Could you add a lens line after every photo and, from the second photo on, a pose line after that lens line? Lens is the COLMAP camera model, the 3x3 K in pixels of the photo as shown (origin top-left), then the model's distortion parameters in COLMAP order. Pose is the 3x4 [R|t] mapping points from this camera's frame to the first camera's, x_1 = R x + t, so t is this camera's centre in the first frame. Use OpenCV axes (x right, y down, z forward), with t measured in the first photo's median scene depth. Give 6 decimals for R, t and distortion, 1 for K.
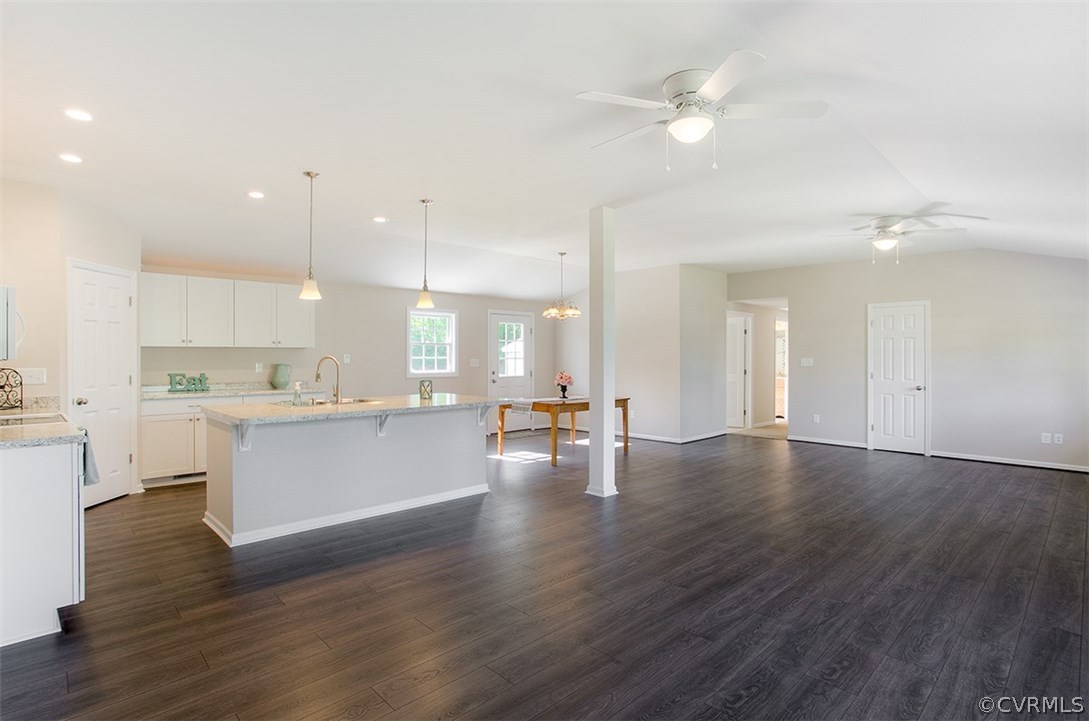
lens RADIAL K [[546.1, 0, 536.9], [0, 546.1, 357.2], [0, 0, 1]] dist [-0.041344, 0.027874]
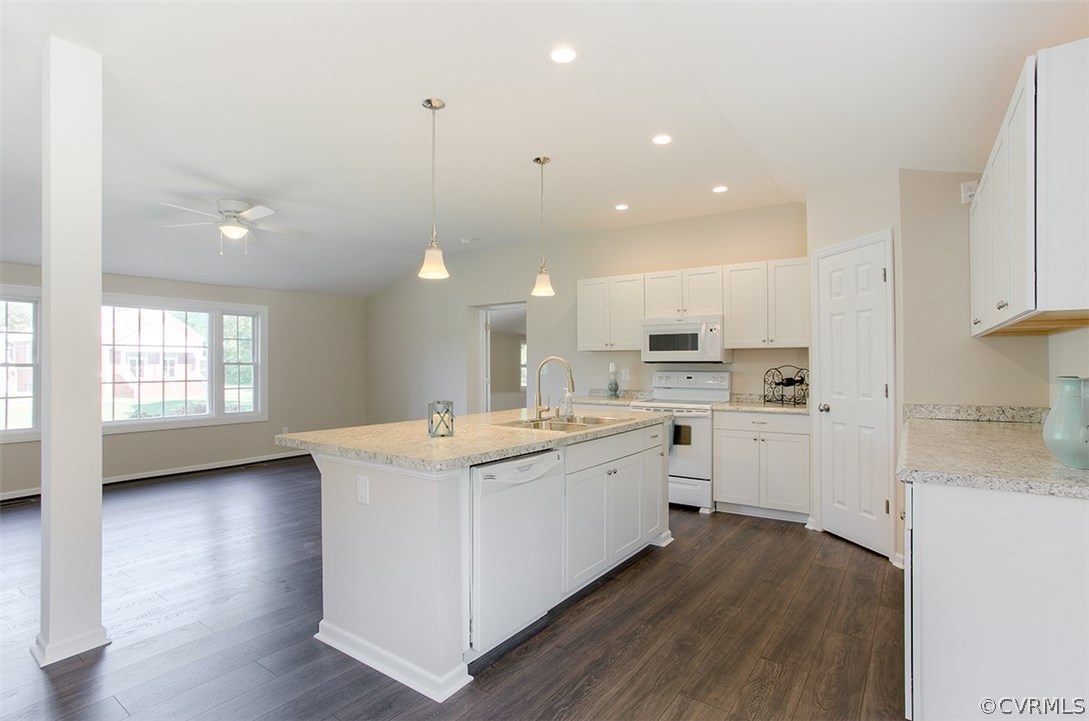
lens RADIAL K [[533.7, 0, 531.3], [0, 533.7, 360.1], [0, 0, 1]] dist [-0.050713, 0.032833]
pose [[-0.984648, 0.004023, -0.174505, -0.167772], [0.004969, 0.999975, -0.004982, 0.003882], [0.174480, -0.005773, -0.984644, 1.310784]]
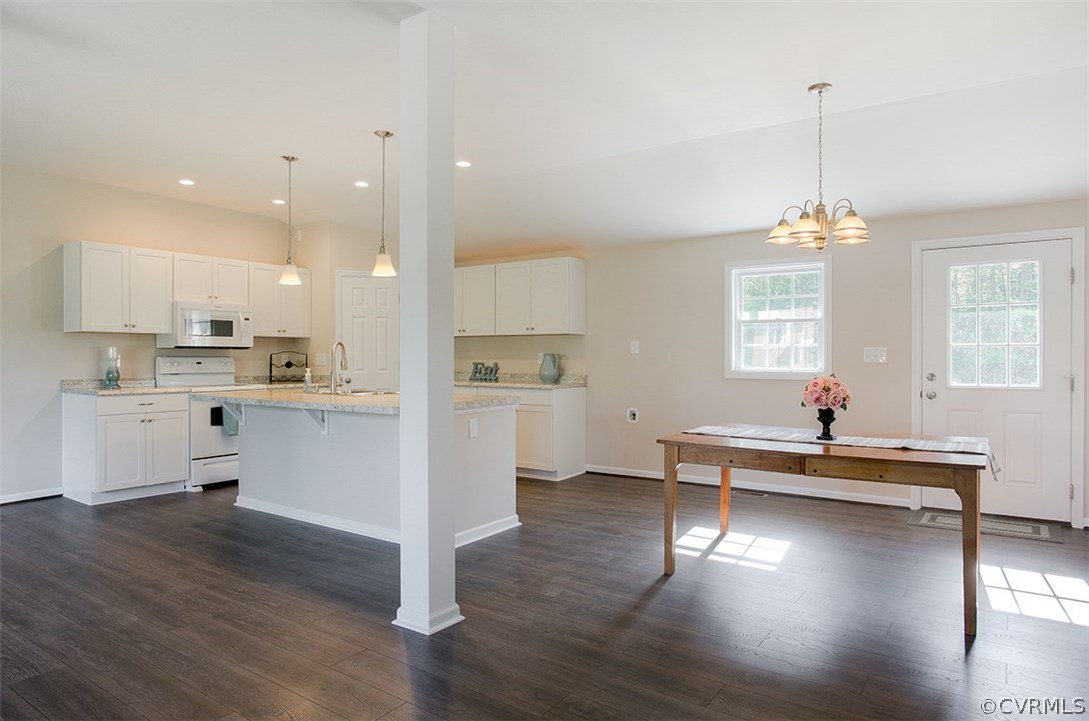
lens RADIAL K [[673.8, 0, 527.3], [0, 673.8, 357.8], [0, 0, 1]] dist [-0.037159, 0.027771]
pose [[0.180260, 0.003927, -0.983611, 0.605385], [-0.001711, 0.999992, 0.003679, 0.015893], [0.983617, 0.001020, 0.180265, 0.841721]]
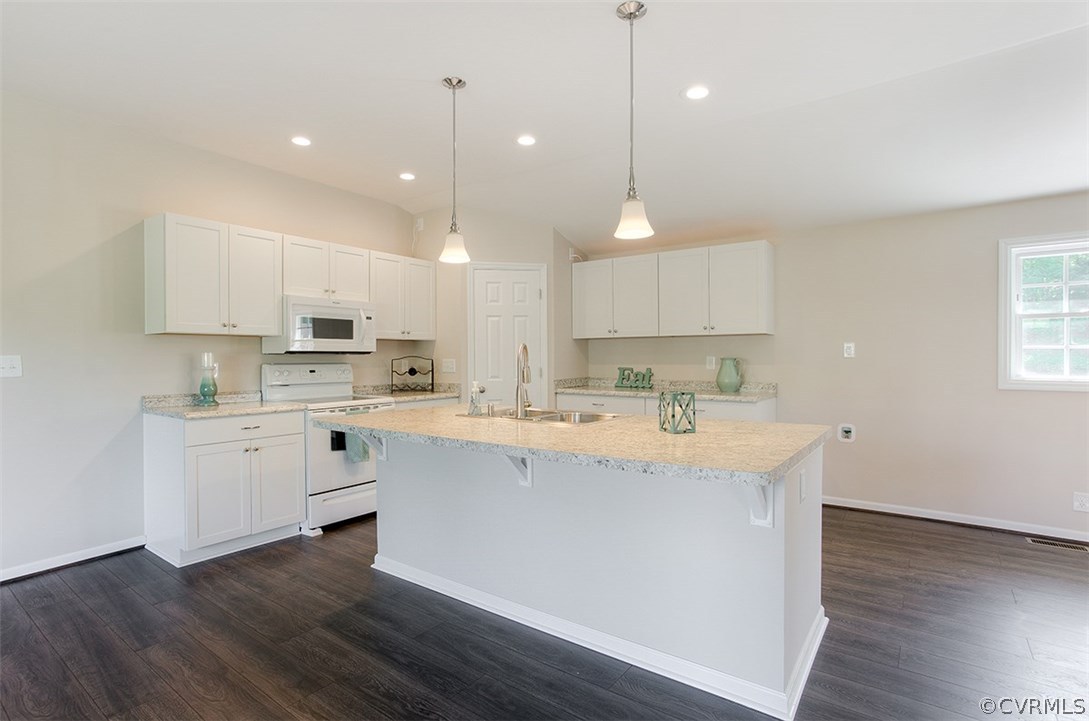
lens RADIAL K [[535.8, 0, 535.9], [0, 535.8, 359.7], [0, 0, 1]] dist [-0.050791, 0.031278]
pose [[0.162916, 0.006597, -0.986618, 0.189244], [0.003510, 0.999967, 0.007266, 0.009456], [0.986634, -0.004647, 0.162887, 0.691202]]
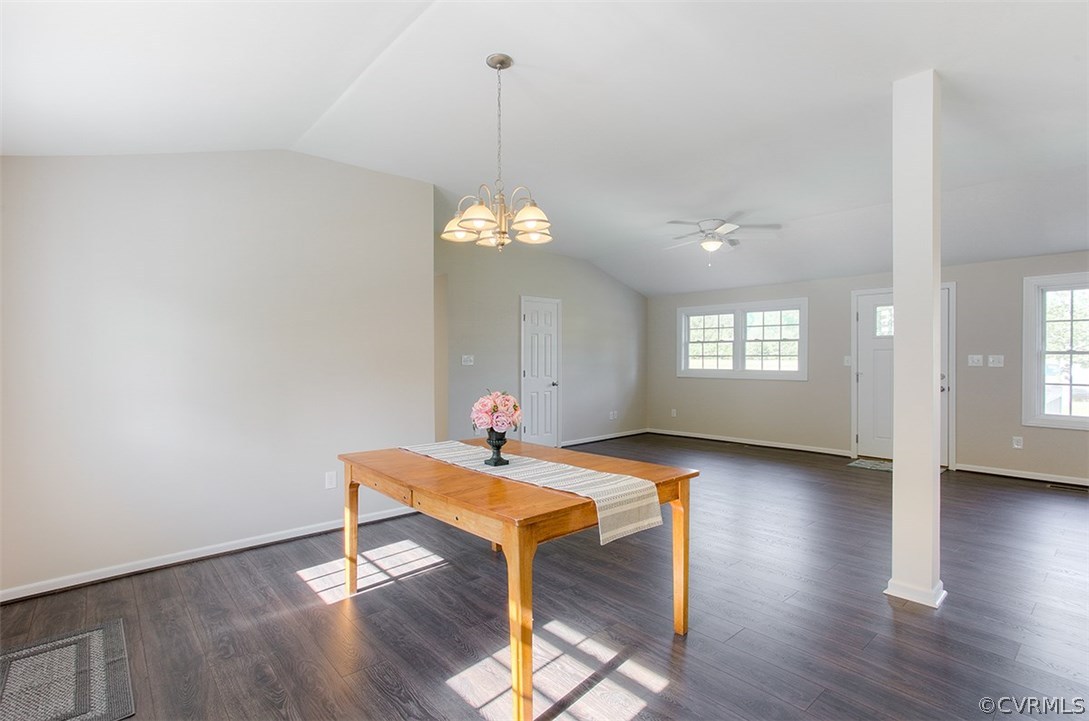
lens RADIAL K [[531.1, 0, 544.5], [0, 531.1, 360.5], [0, 0, 1]] dist [-0.043536, 0.029717]
pose [[0.037273, -0.009030, 0.999264, -0.364656], [0.005028, 0.999948, 0.008849, 0.004198], [-0.999292, 0.004695, 0.037317, 1.163843]]
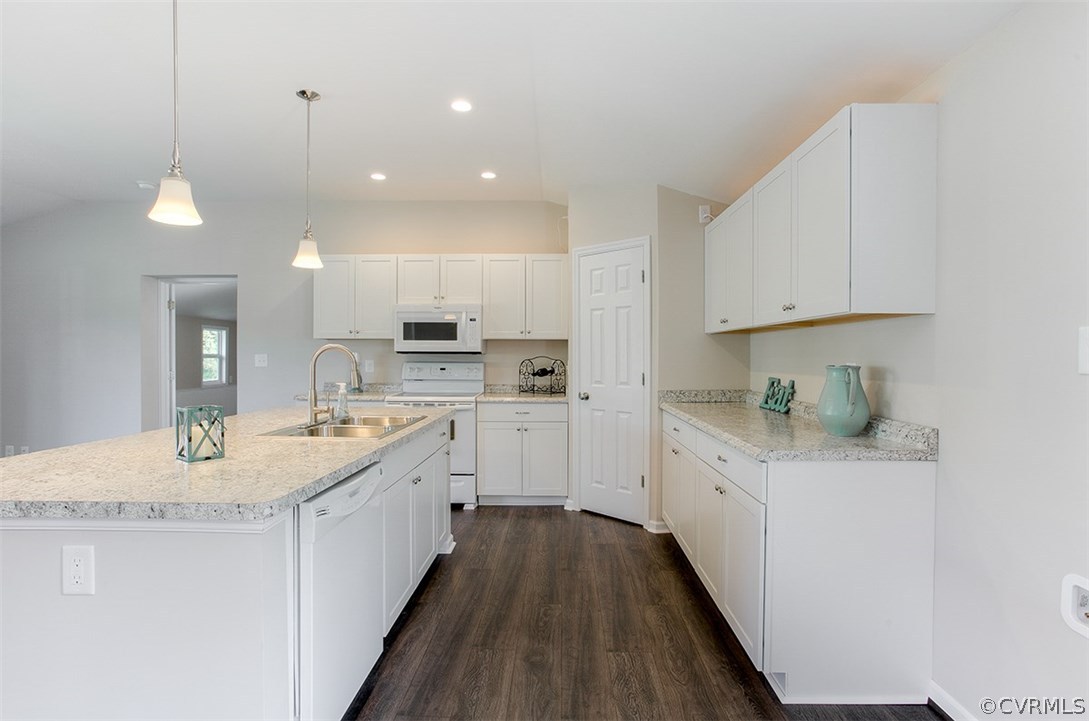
lens RADIAL K [[535.8, 0, 535.9], [0, 535.8, 359.7], [0, 0, 1]] dist [-0.050791, 0.031278]
pose [[-0.717157, 0.006111, -0.696885, -0.098279], [-0.002601, 0.999931, 0.011446, 0.005173], [0.696906, 0.010021, -0.717092, 1.199361]]
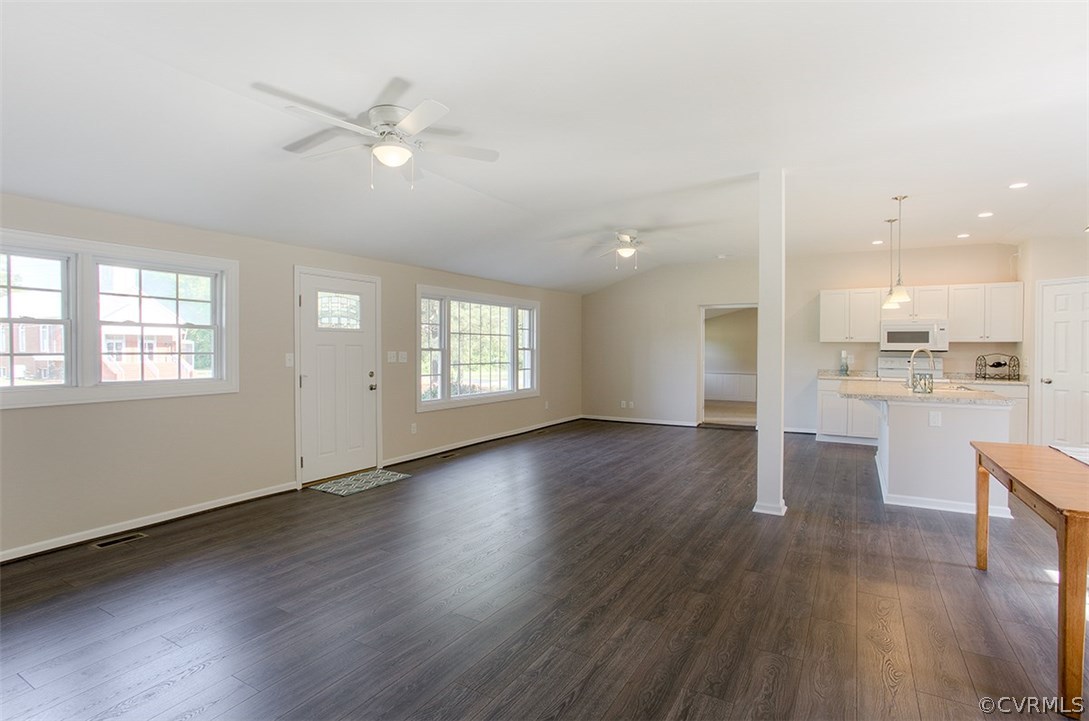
lens RADIAL K [[531.1, 0, 544.5], [0, 531.1, 360.5], [0, 0, 1]] dist [-0.043536, 0.029717]
pose [[-0.961440, 0.004865, -0.274972, 0.581674], [-0.001893, 0.999703, 0.024308, -0.001291], [0.275009, 0.023891, -0.961145, 1.446064]]
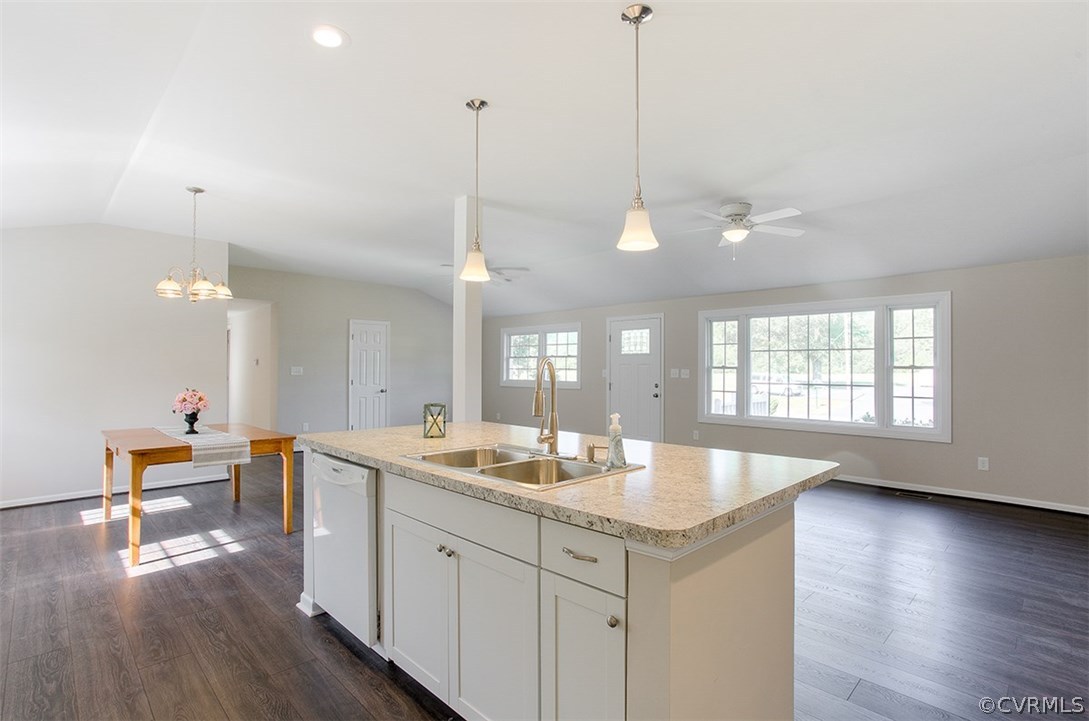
lens RADIAL K [[531.1, 0, 544.5], [0, 531.1, 360.5], [0, 0, 1]] dist [-0.043536, 0.029717]
pose [[-0.022846, 0.013648, 0.999646, -0.639410], [-0.001228, 0.999906, -0.013680, 0.003768], [-0.999738, -0.001540, -0.022827, 0.770688]]
